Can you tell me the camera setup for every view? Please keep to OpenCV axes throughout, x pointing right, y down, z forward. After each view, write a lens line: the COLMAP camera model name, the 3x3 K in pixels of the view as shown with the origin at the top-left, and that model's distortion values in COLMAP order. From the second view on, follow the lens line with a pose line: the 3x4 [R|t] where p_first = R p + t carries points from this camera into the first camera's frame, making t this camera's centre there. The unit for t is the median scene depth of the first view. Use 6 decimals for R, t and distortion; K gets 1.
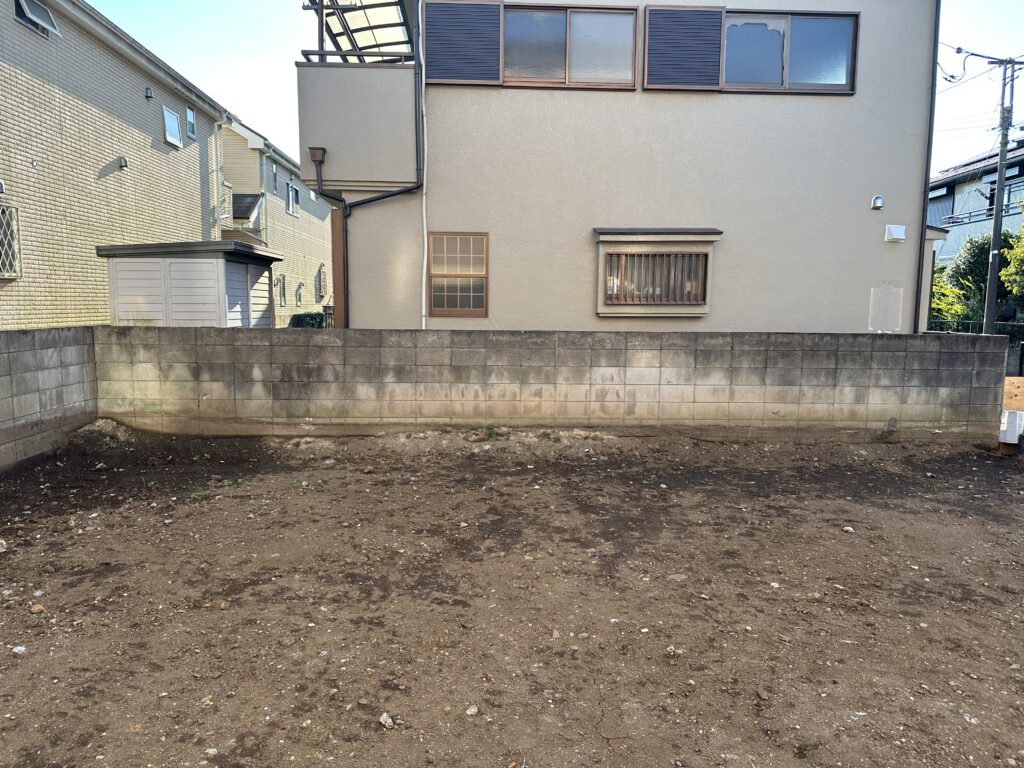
lens RADIAL K [[719.8, 0, 505.7], [0, 719.8, 386.7], [0, 0, 1]] dist [0.067604, -0.079147]
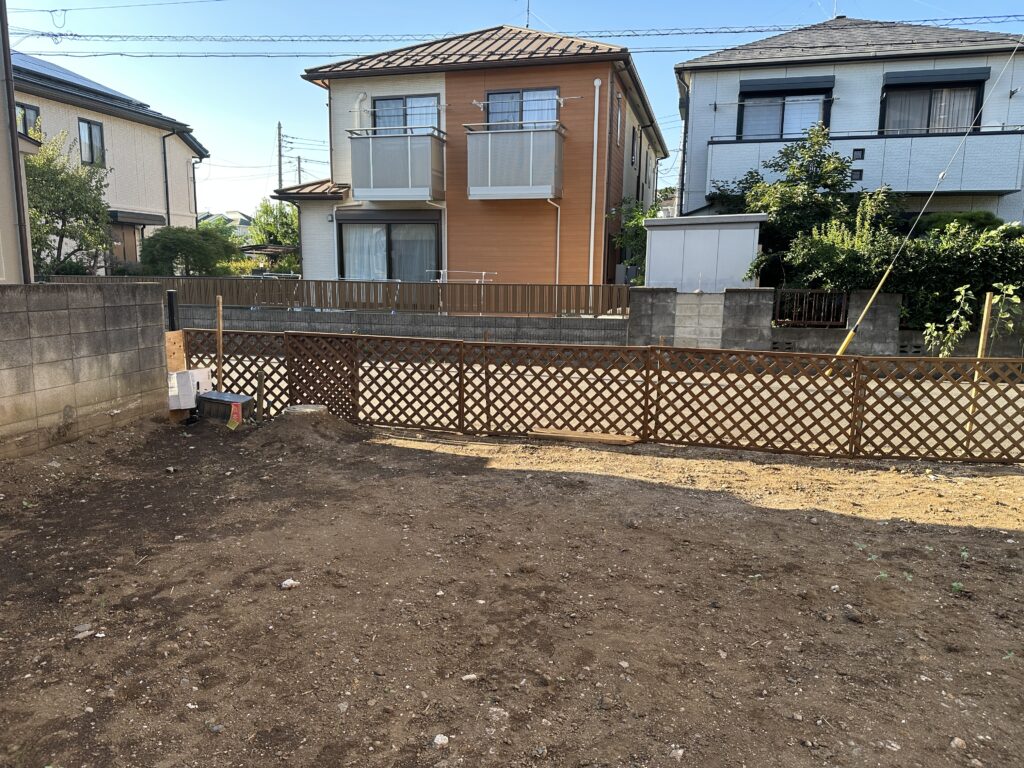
lens RADIAL K [[719.8, 0, 510.2], [0, 719.8, 386.1], [0, 0, 1]] dist [0.067604, -0.079147]
pose [[0.204166, -0.161539, 0.965516, -0.053160], [0.104809, 0.984229, 0.142507, -0.030709], [-0.973309, 0.072100, 0.217877, 0.439710]]
